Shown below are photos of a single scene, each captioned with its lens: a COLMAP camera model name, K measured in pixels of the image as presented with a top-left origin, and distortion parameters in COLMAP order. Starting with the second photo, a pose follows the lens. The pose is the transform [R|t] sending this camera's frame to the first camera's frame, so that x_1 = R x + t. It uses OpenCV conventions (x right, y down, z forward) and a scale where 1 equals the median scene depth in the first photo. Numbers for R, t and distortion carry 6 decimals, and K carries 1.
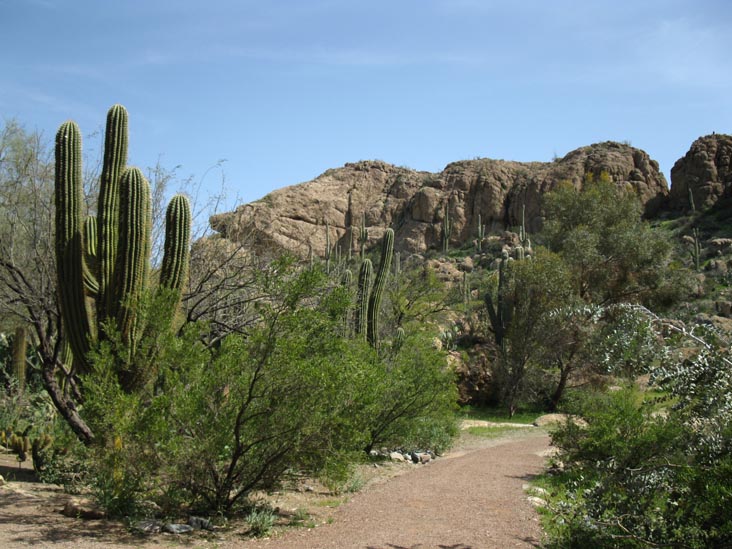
lens RADIAL K [[773.9, 0, 366.0], [0, 773.9, 274.5], [0, 0, 1]] dist [-0.190806, 0.187977]
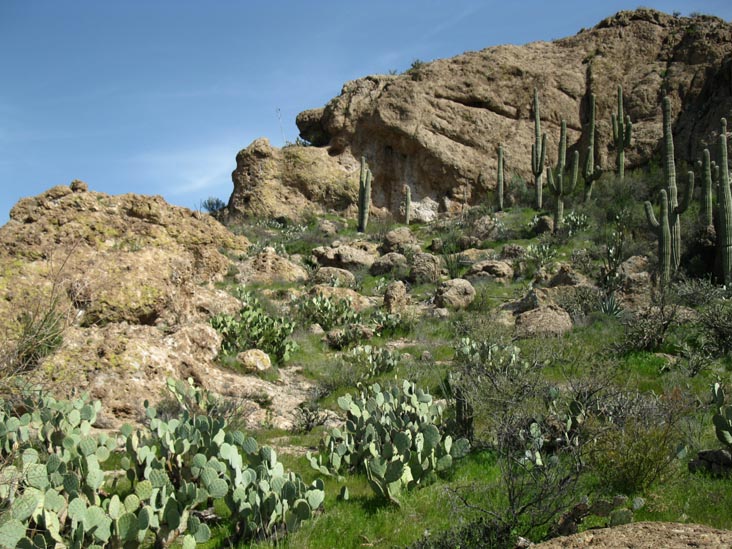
lens RADIAL K [[754.1, 0, 366.0], [0, 754.1, 274.5], [0, 0, 1]] dist [-0.192475, 0.221239]
pose [[0.946430, -0.020440, -0.322260, -0.007619], [0.009945, 0.999366, -0.034180, 0.044633], [0.322754, 0.029144, 0.946034, 0.542936]]
